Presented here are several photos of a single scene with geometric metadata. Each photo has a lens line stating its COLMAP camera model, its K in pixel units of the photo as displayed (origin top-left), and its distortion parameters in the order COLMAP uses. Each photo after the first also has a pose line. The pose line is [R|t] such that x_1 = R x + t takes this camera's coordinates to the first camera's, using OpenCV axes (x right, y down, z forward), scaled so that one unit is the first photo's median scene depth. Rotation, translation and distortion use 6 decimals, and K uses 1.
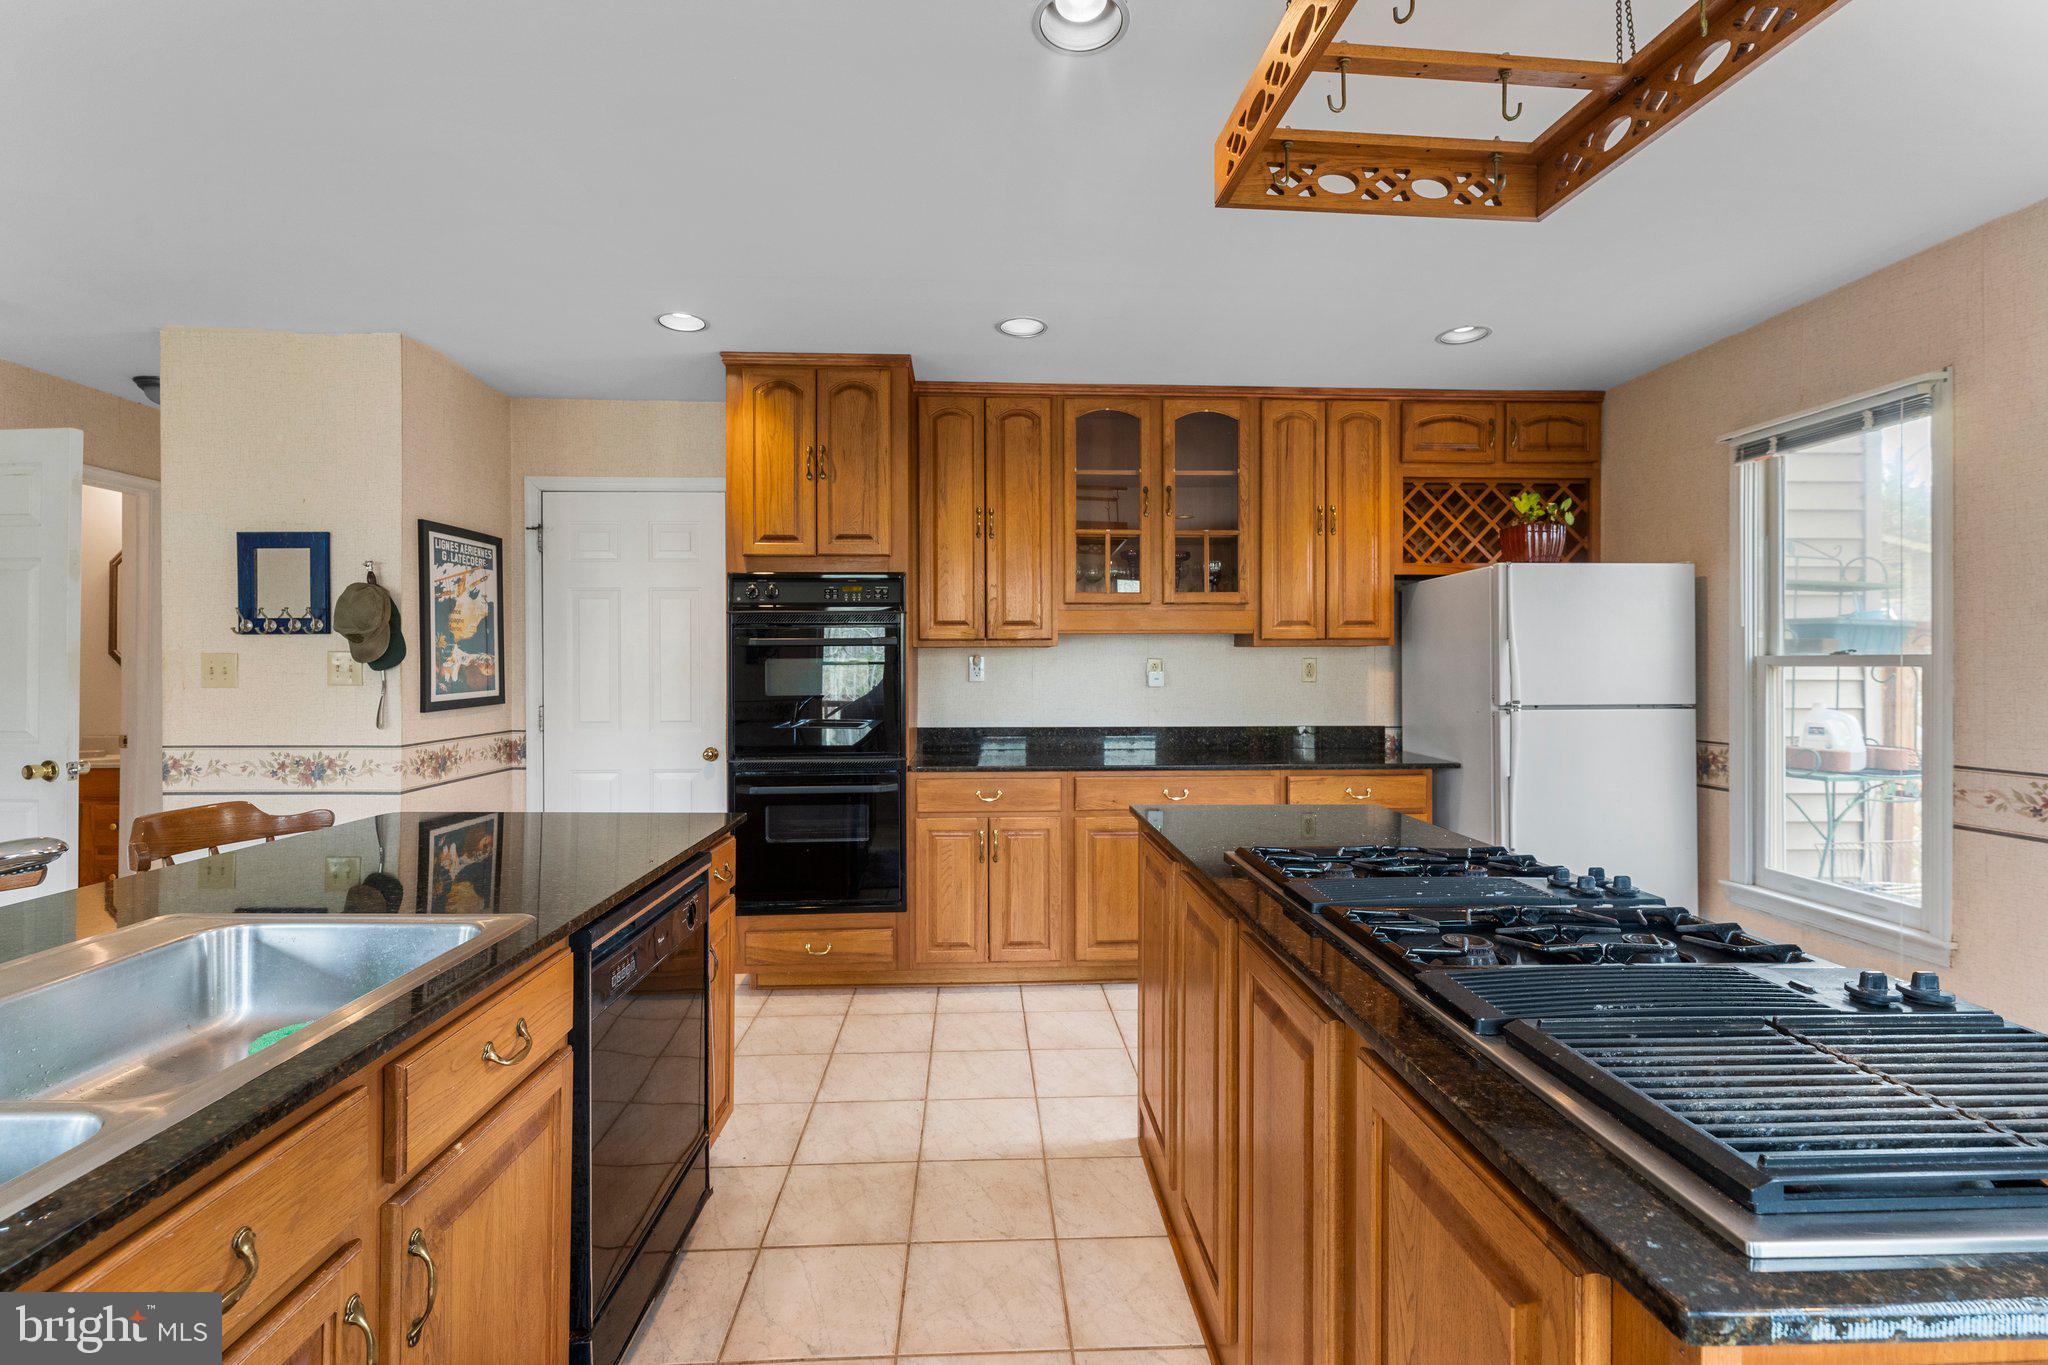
lens RADIAL K [[880.3, 0, 1018.6], [0, 880.3, 678.5], [0, 0, 1]] dist [0.003572, -0.001301]
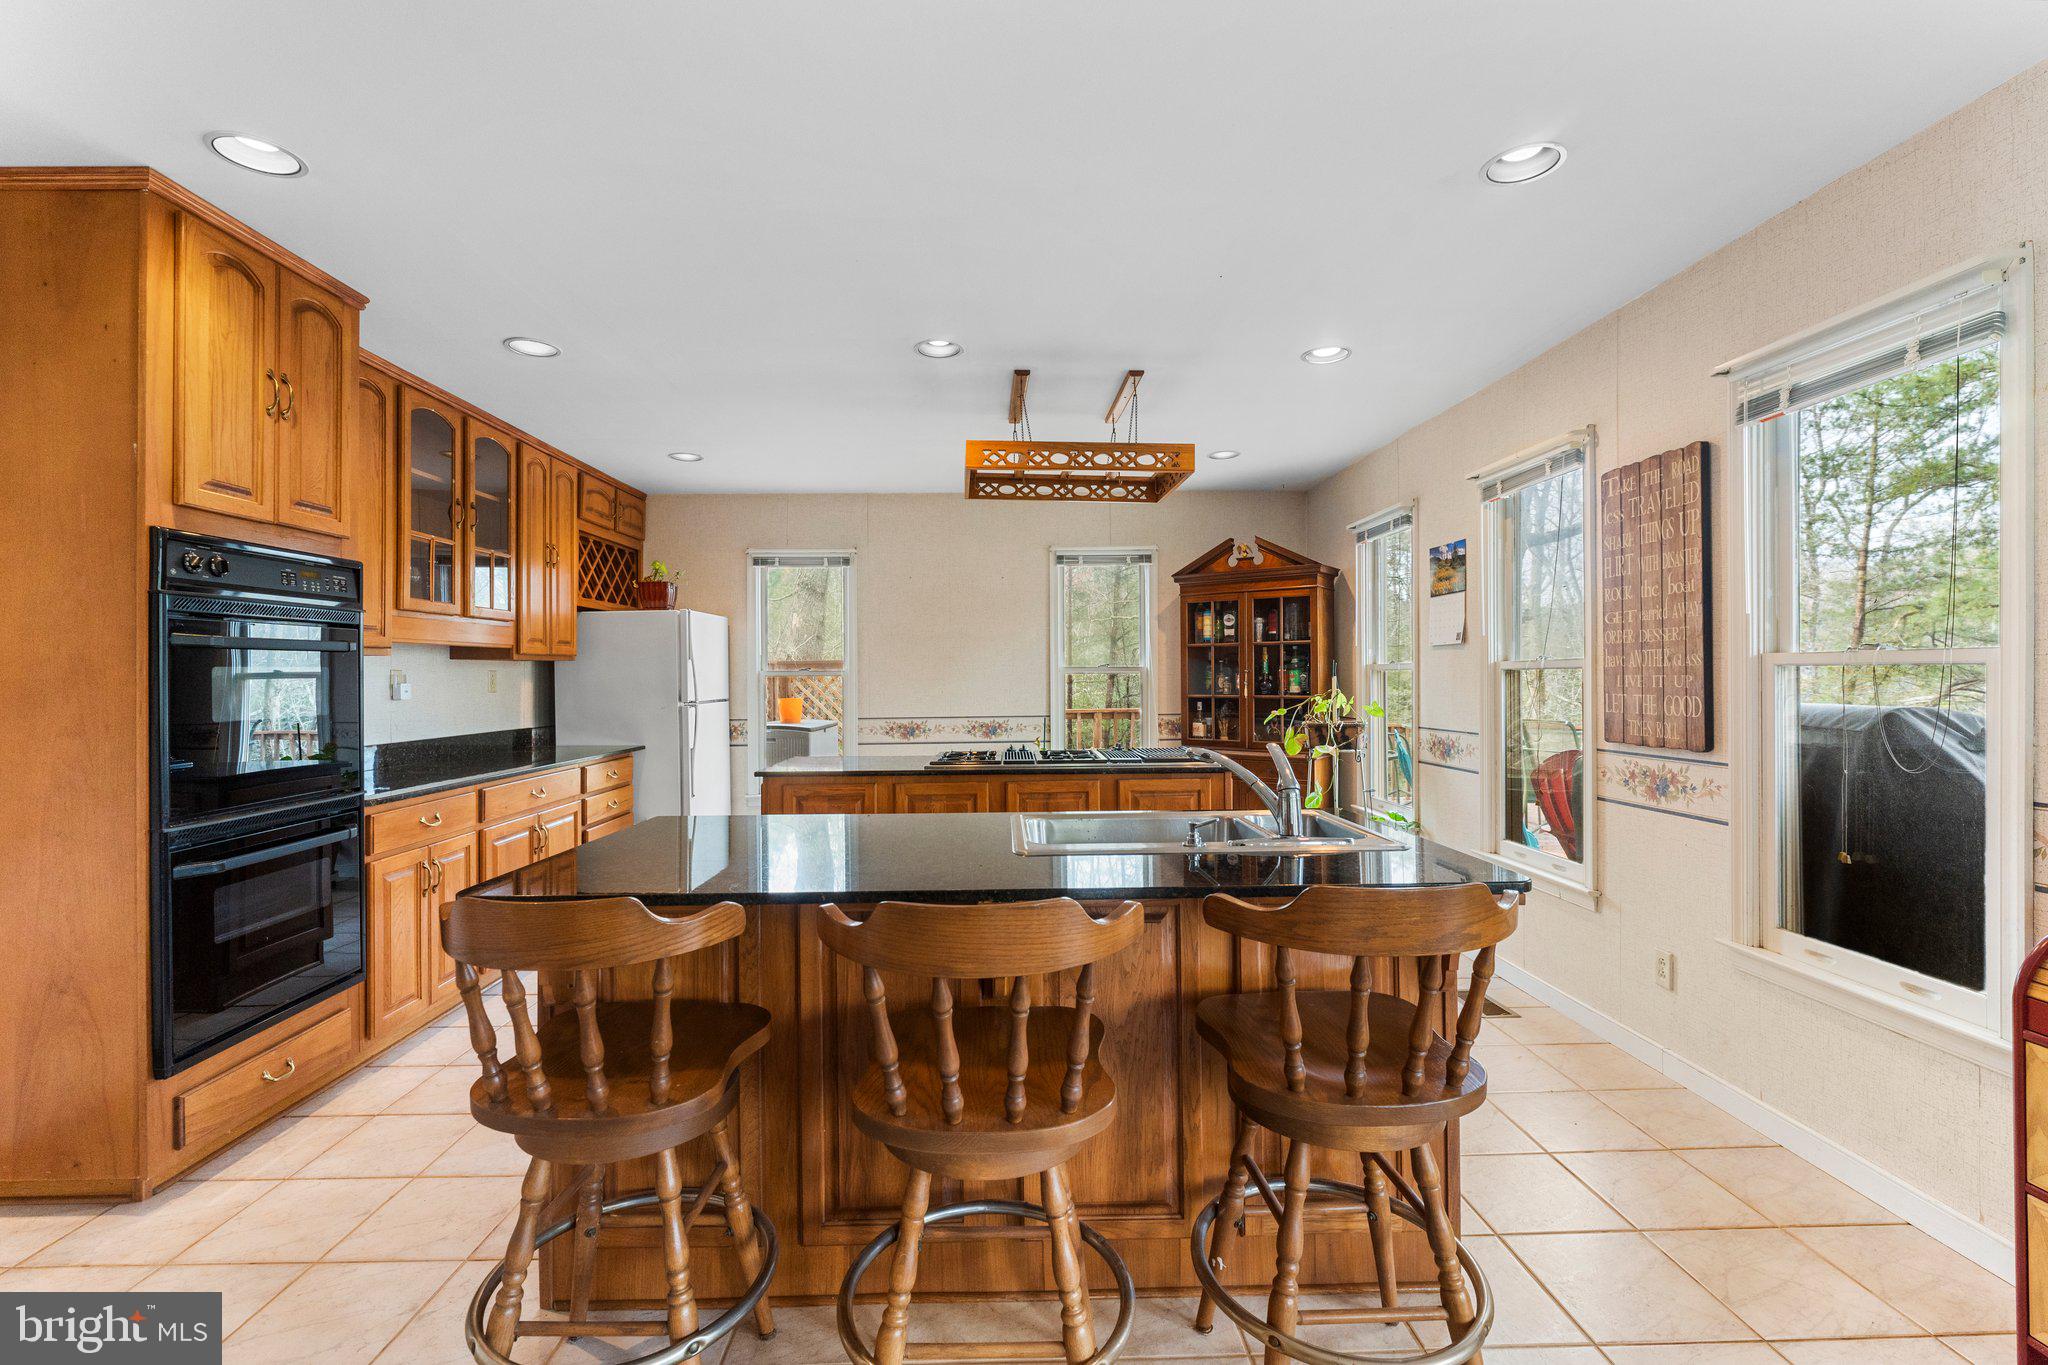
lens RADIAL K [[880.3, 0, 1024.7], [0, 880.3, 673.3], [0, 0, 1]] dist [0.003572, -0.001301]
pose [[0.007754, 0.002084, 0.999968, -0.925642], [0.025047, 0.999684, -0.002277, -0.001576], [-0.999656, 0.025064, 0.007700, 0.386722]]
